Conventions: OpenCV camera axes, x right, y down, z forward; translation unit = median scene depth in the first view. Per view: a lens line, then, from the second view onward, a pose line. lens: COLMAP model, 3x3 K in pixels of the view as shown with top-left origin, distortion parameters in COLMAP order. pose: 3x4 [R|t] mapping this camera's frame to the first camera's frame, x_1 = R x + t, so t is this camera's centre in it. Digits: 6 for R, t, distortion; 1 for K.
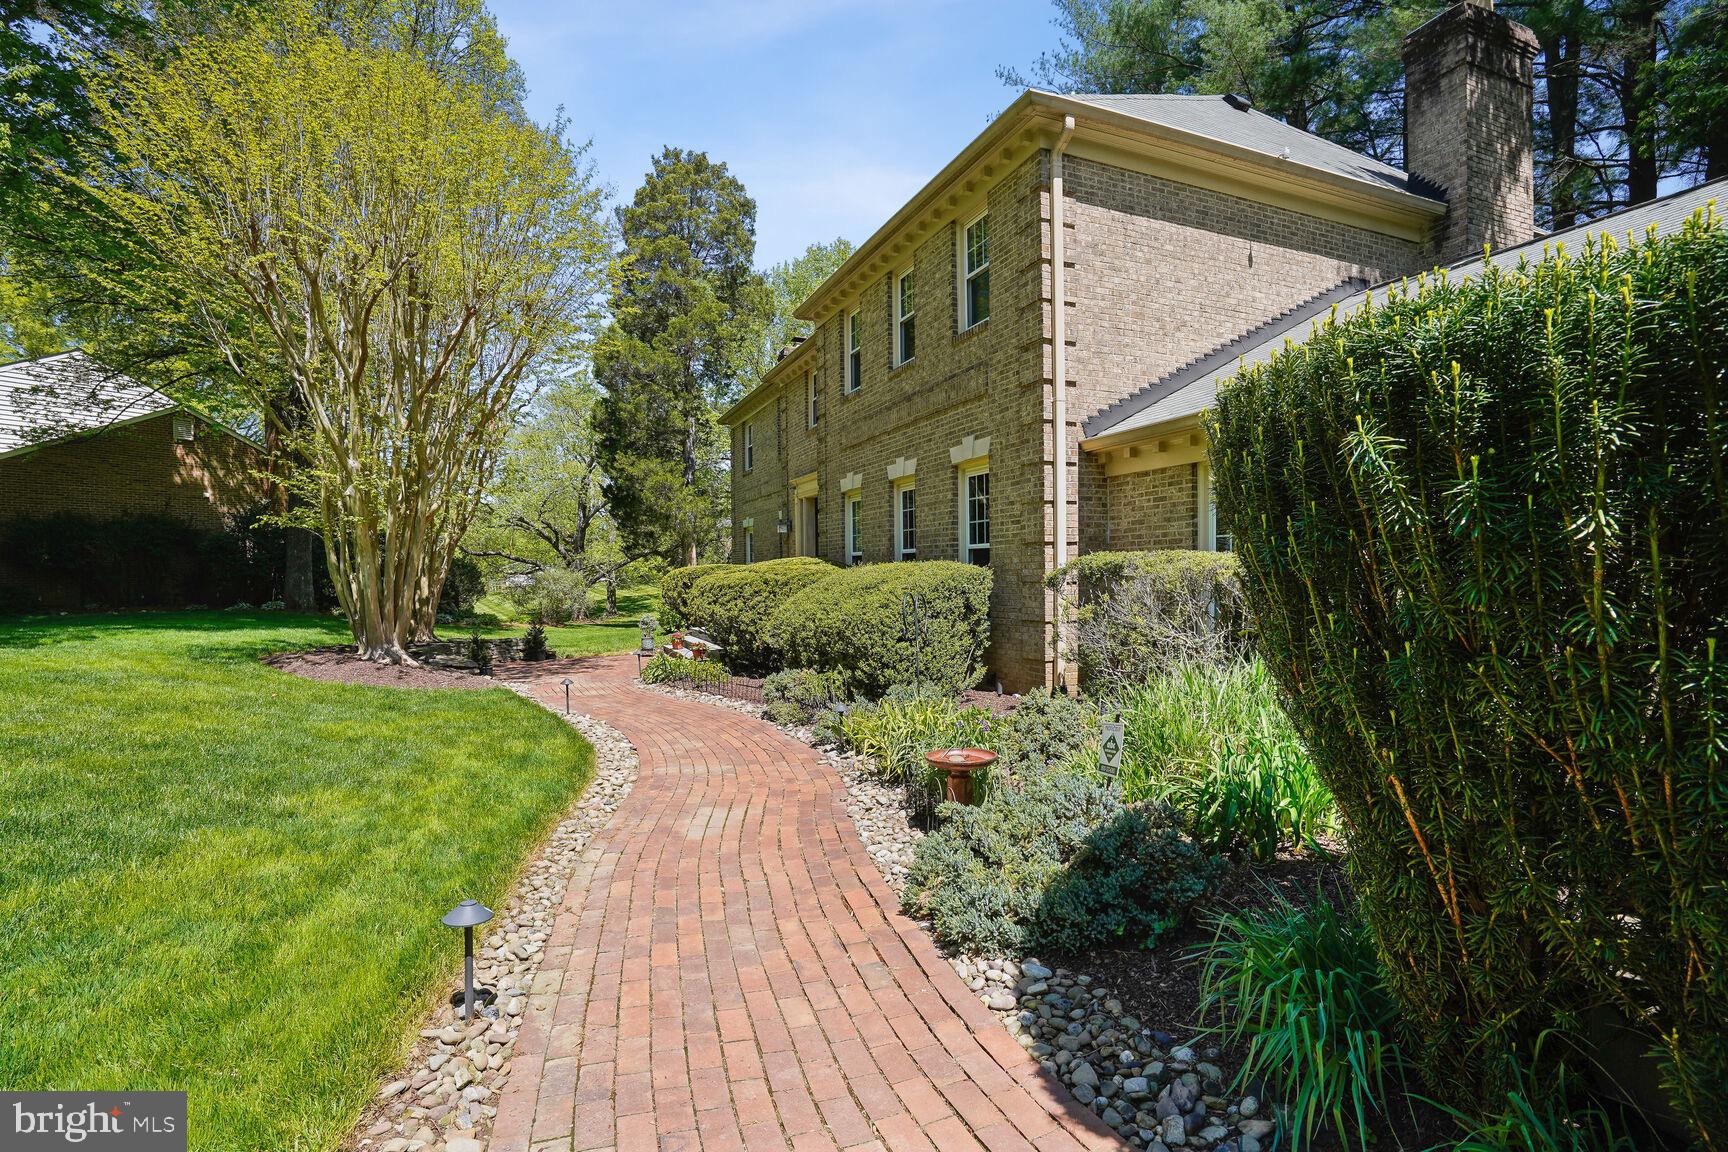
lens RADIAL K [[835.8, 0, 856.3], [0, 835.8, 574.3], [0, 0, 1]] dist [-0.000500, 0.000010]
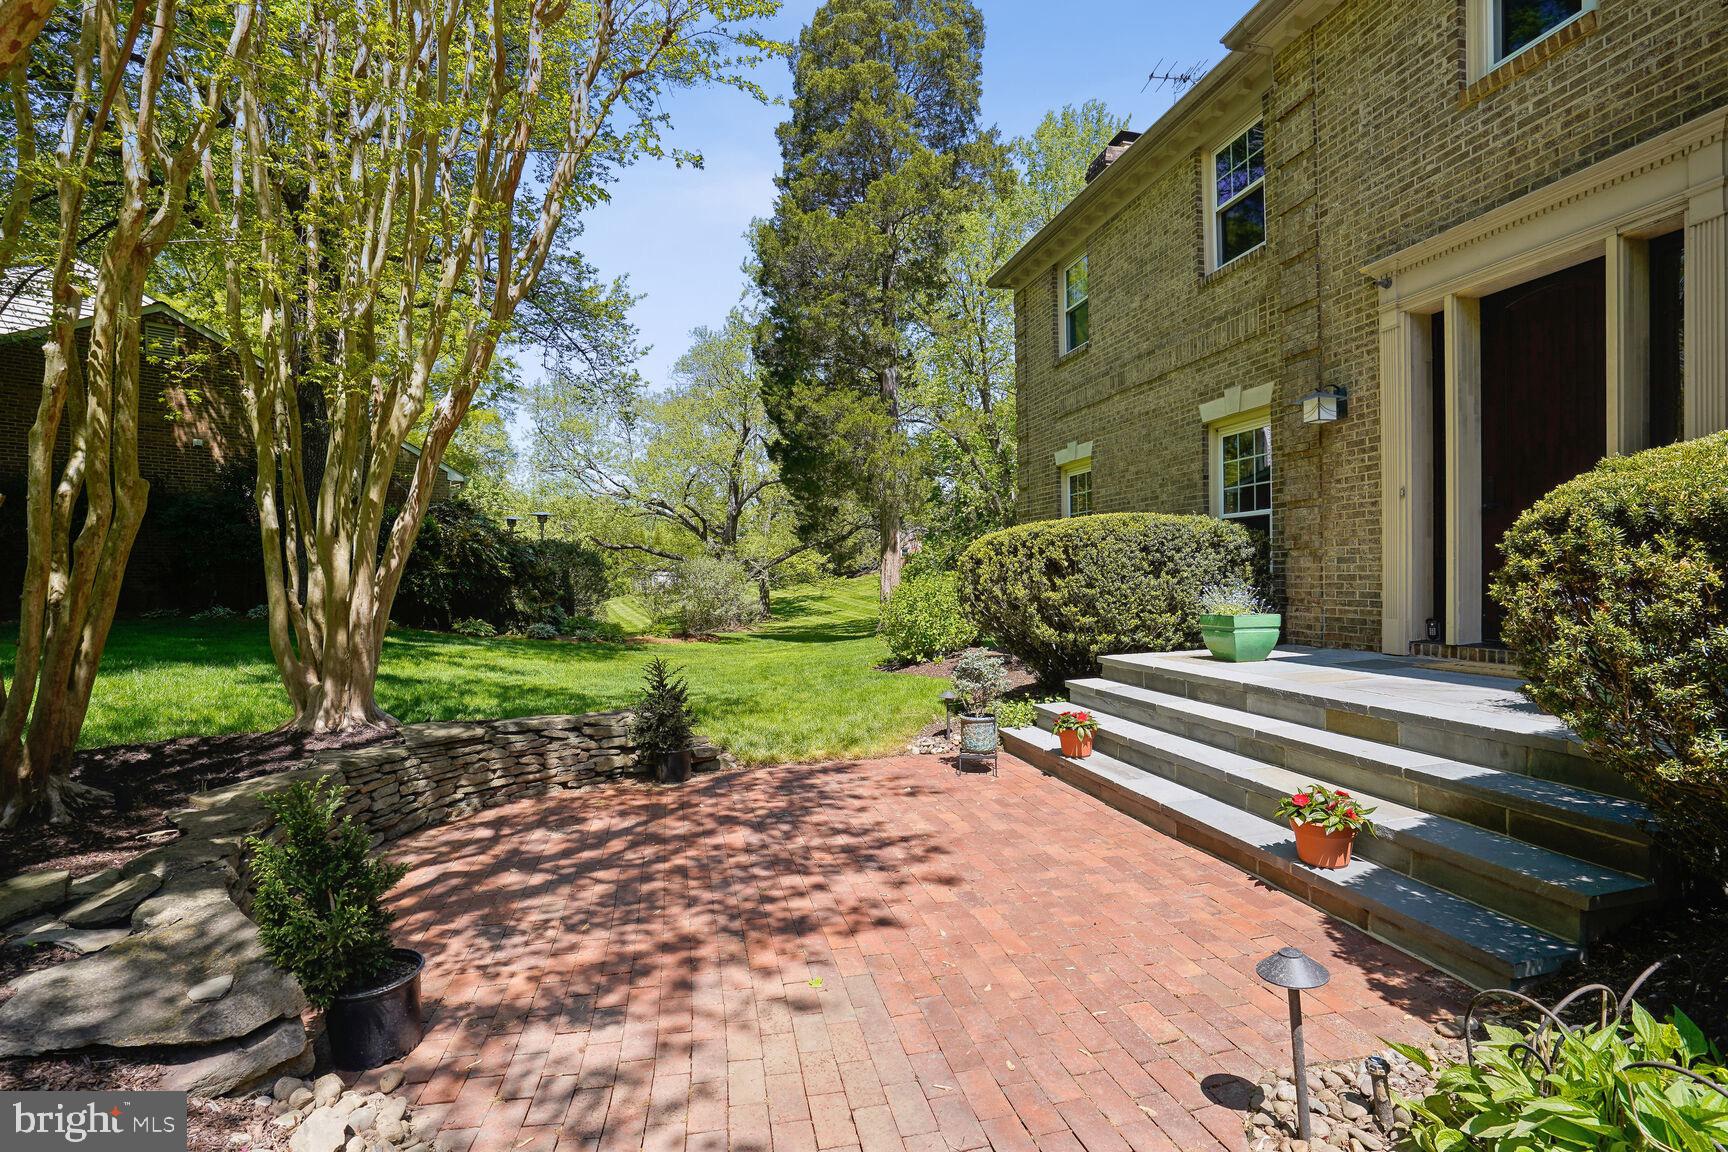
lens RADIAL K [[783.0, 0, 871.6], [0, 783.0, 579.9], [0, 0, 1]] dist [-0.001324, -0.000047]
pose [[0.991489, -0.000923, -0.130187, -0.102361], [0.001305, 0.999995, 0.002855, 0.007413], [0.130183, -0.003001, 0.991485, 0.275945]]
